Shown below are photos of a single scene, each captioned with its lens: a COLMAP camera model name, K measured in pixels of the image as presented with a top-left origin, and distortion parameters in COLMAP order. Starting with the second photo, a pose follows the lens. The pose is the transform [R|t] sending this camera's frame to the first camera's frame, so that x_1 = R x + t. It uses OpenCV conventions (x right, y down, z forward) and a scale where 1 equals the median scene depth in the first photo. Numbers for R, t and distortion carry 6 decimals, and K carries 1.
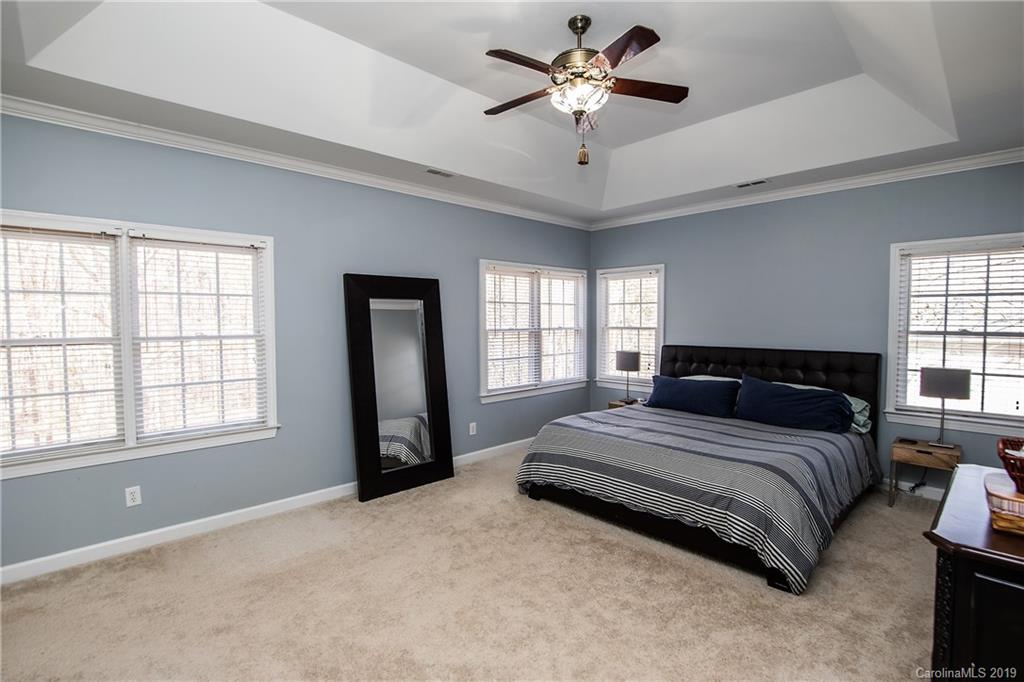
lens RADIAL K [[481.6, 0, 509.1], [0, 481.6, 336.7], [0, 0, 1]] dist [-0.021159, 0.000598]
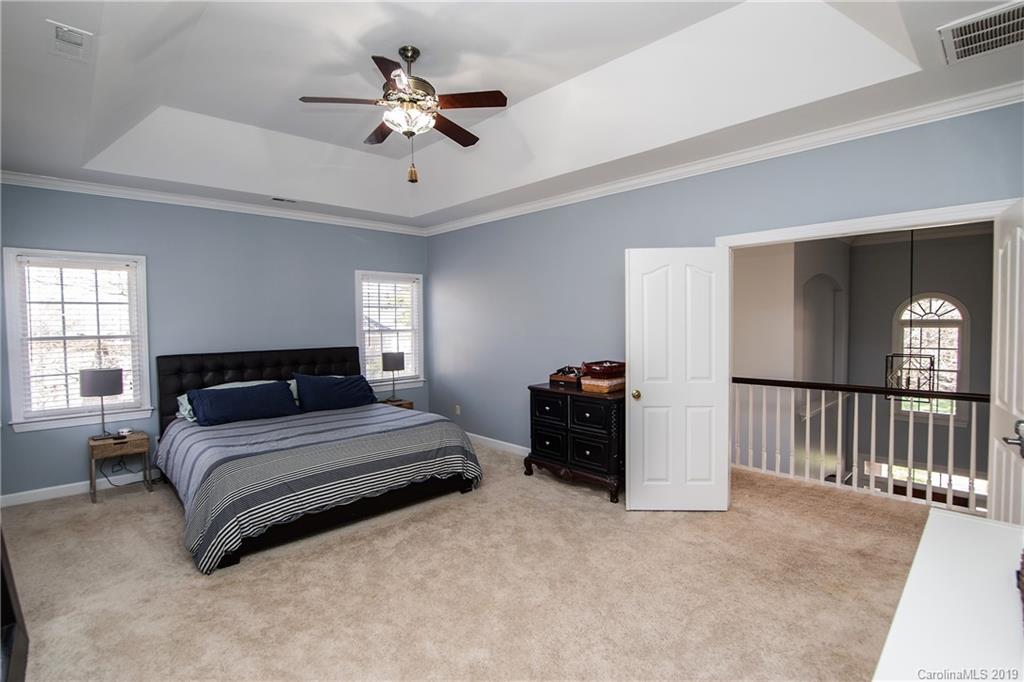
lens RADIAL K [[481.6, 0, 509.1], [0, 481.6, 336.7], [0, 0, 1]] dist [-0.021159, 0.000598]
pose [[0.000615, -0.027578, 0.999619, -0.710852], [0.047843, 0.998476, 0.027517, -0.013558], [-0.998855, 0.047808, 0.001934, 0.590468]]
